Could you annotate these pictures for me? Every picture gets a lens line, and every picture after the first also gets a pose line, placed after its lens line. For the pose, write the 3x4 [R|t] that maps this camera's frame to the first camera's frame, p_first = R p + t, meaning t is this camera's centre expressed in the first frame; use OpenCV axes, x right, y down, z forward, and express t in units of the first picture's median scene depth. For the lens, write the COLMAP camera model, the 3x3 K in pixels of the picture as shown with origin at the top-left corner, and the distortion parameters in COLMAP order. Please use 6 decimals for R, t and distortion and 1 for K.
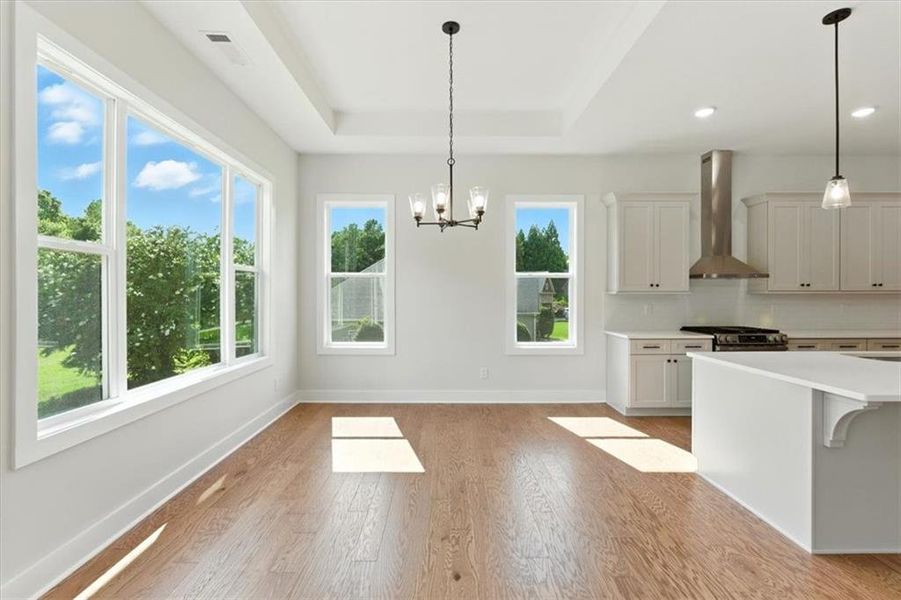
lens RADIAL K [[407.1, 0, 447.0], [0, 407.1, 295.4], [0, 0, 1]] dist [0.001957, -0.000025]
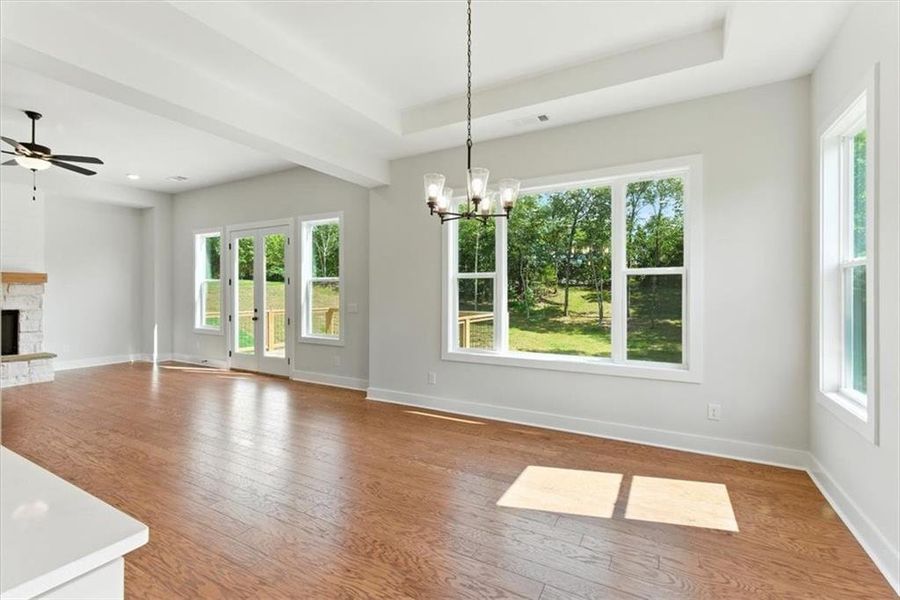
lens RADIAL K [[406.7, 0, 446.5], [0, 406.7, 295.4], [0, 0, 1]] dist [0.001957, -0.000025]
pose [[-0.494320, -0.002394, -0.869277, 0.756138], [-0.007253, 0.999973, 0.001371, -0.009498], [0.869250, 0.006982, -0.494324, 1.352111]]
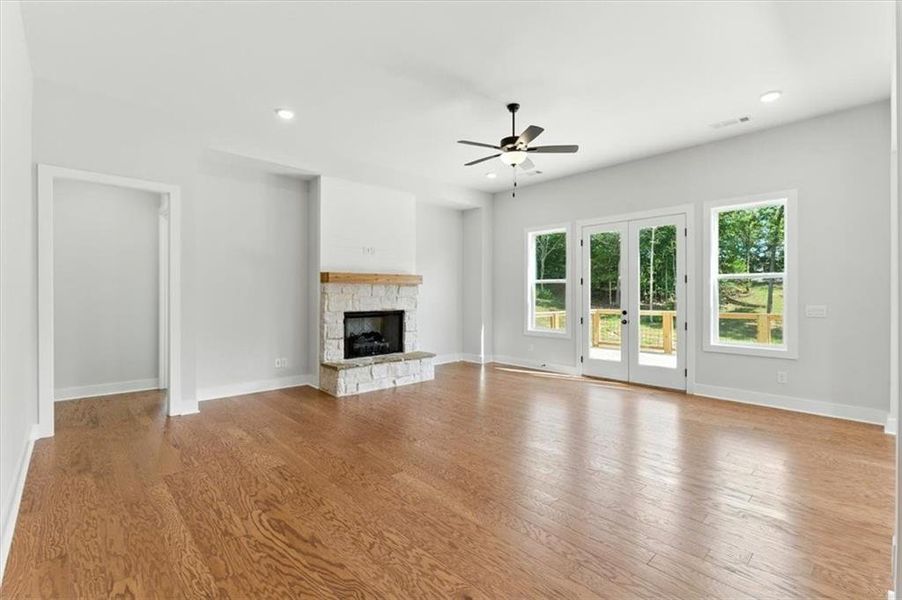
lens RADIAL K [[407.6, 0, 447.5], [0, 407.6, 295.4], [0, 0, 1]] dist [0.001957, -0.000025]
pose [[-0.735573, -0.001465, -0.677444, 0.806390], [-0.003741, 0.999991, 0.001899, -0.008827], [0.677436, 0.003931, -0.735572, 1.252865]]
